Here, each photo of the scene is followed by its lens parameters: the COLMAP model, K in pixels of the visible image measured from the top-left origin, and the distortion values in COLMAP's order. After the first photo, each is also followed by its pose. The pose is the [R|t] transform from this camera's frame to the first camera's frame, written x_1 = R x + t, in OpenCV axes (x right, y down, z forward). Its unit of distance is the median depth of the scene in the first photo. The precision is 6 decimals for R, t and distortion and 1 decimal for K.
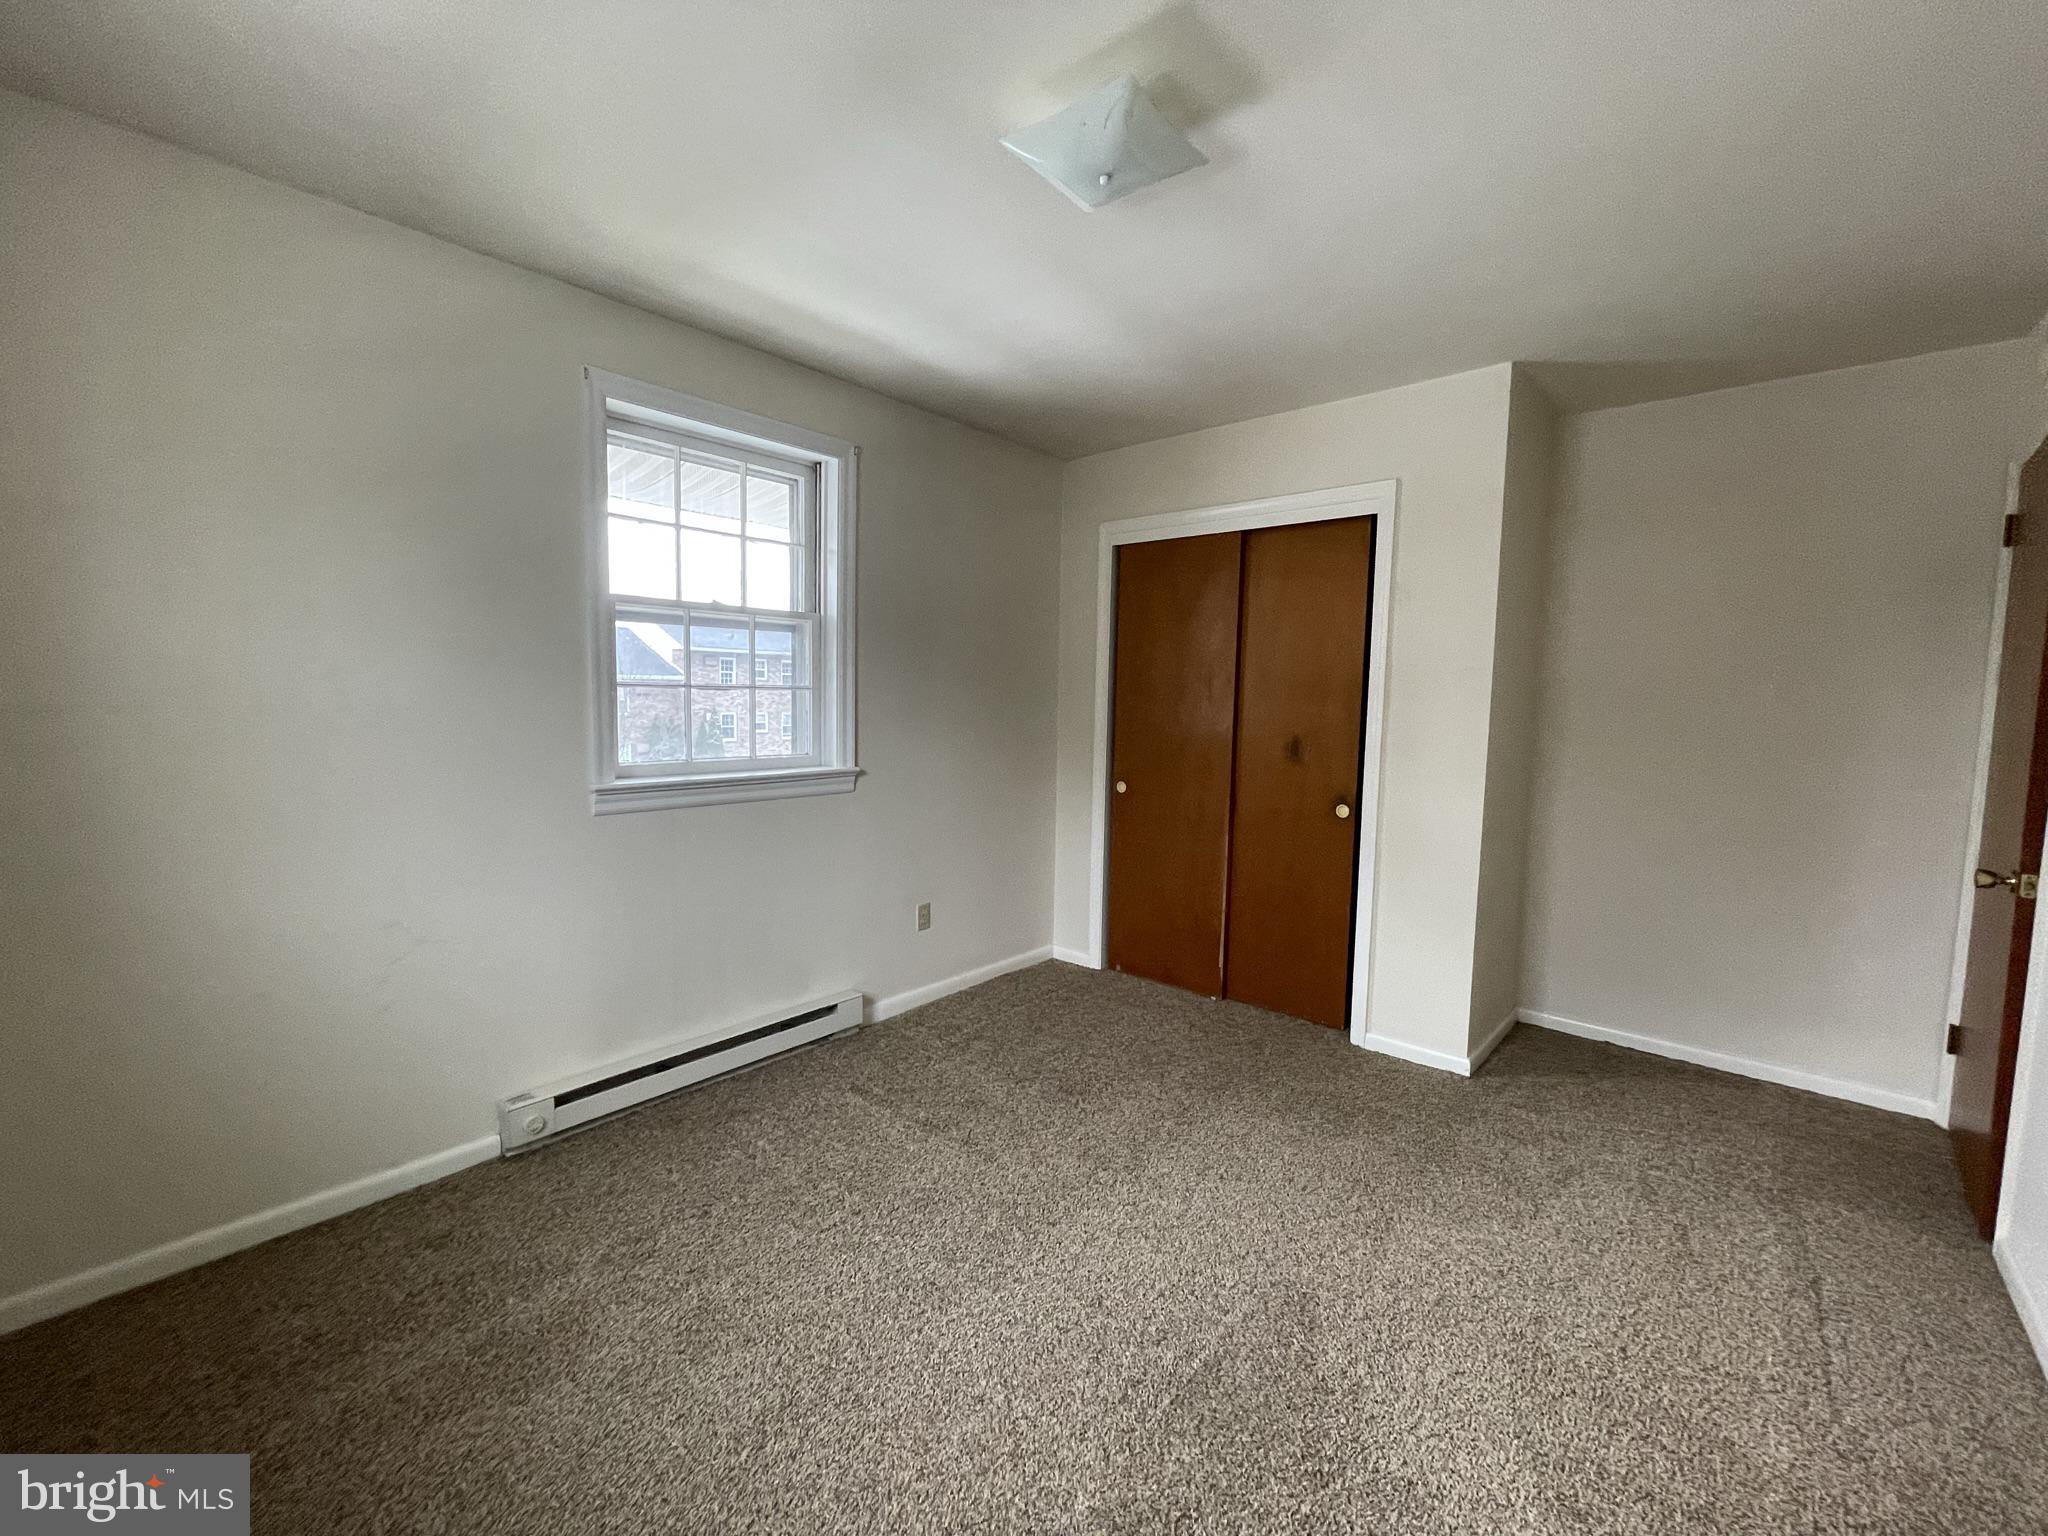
lens RADIAL K [[826.0, 0, 1024.0], [0, 826.0, 768.0], [0, 0, 1]] dist [-0.013077, -0.000062]
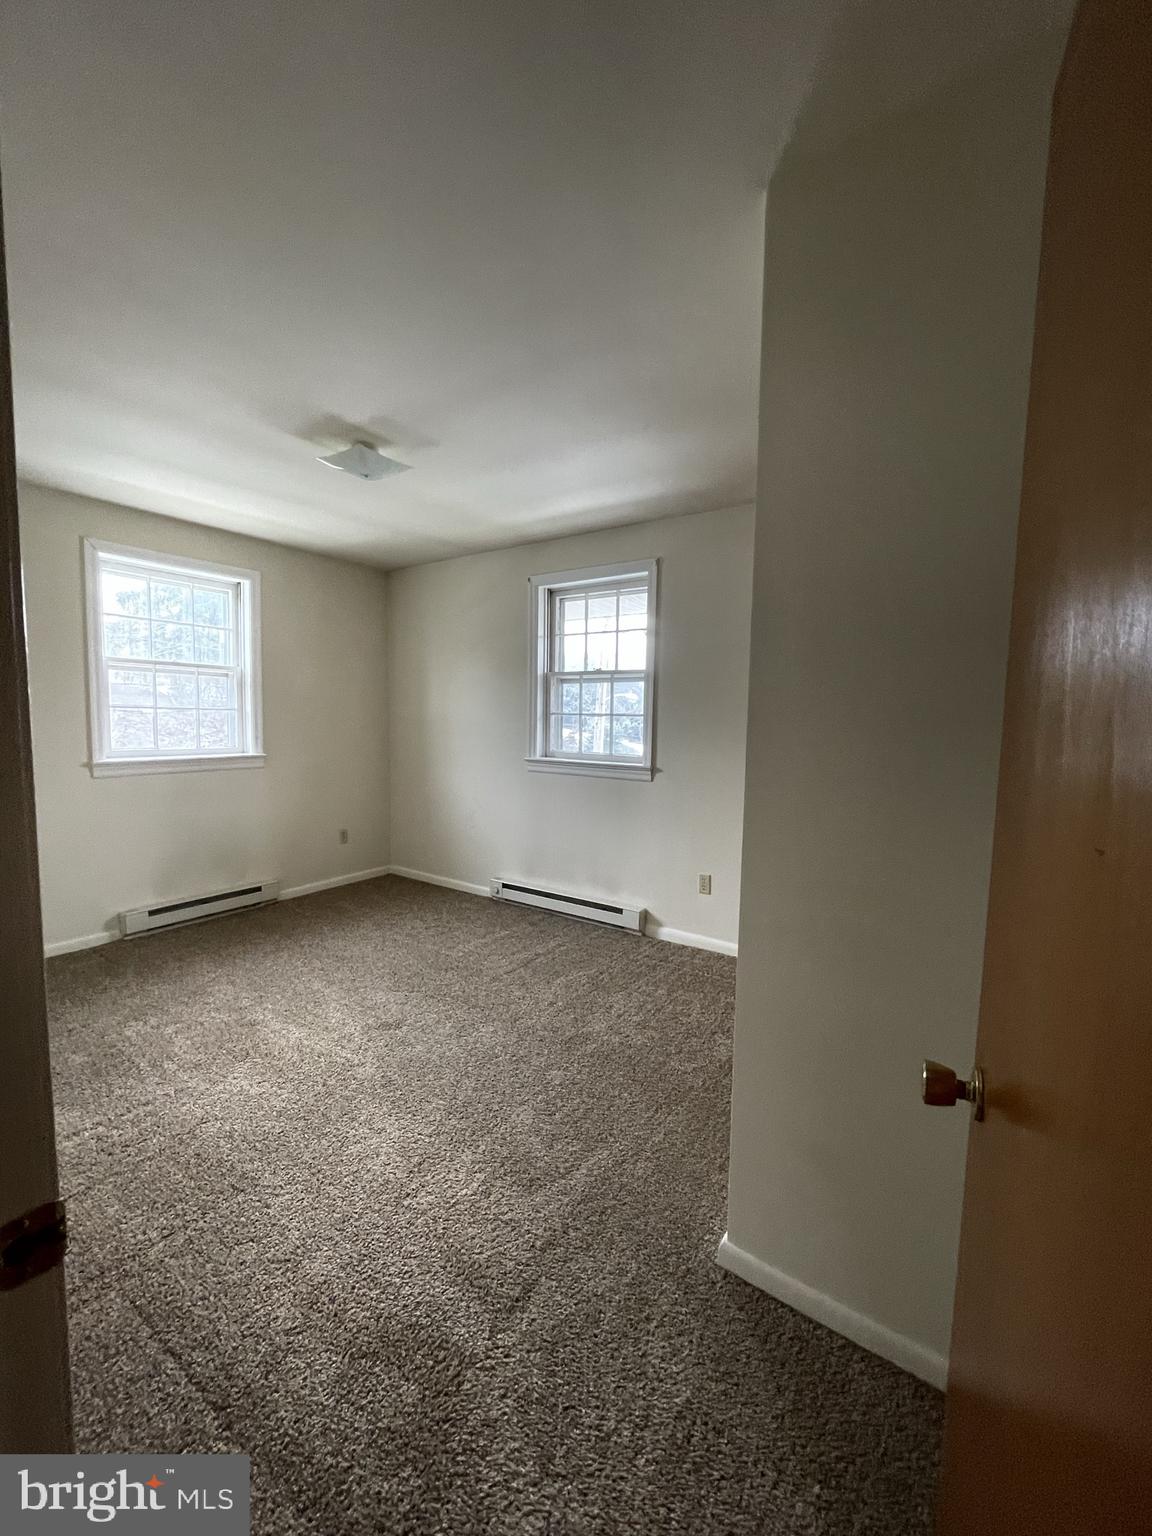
lens RADIAL K [[619.5, 0, 576.0], [0, 619.5, 768.0], [0, 0, 1]] dist [-0.013077, -0.000062]
pose [[0.130106, 0.077365, -0.988477, 1.019358], [-0.102279, 0.992680, 0.064231, -0.063373], [0.986211, 0.092744, 0.137067, 0.772945]]
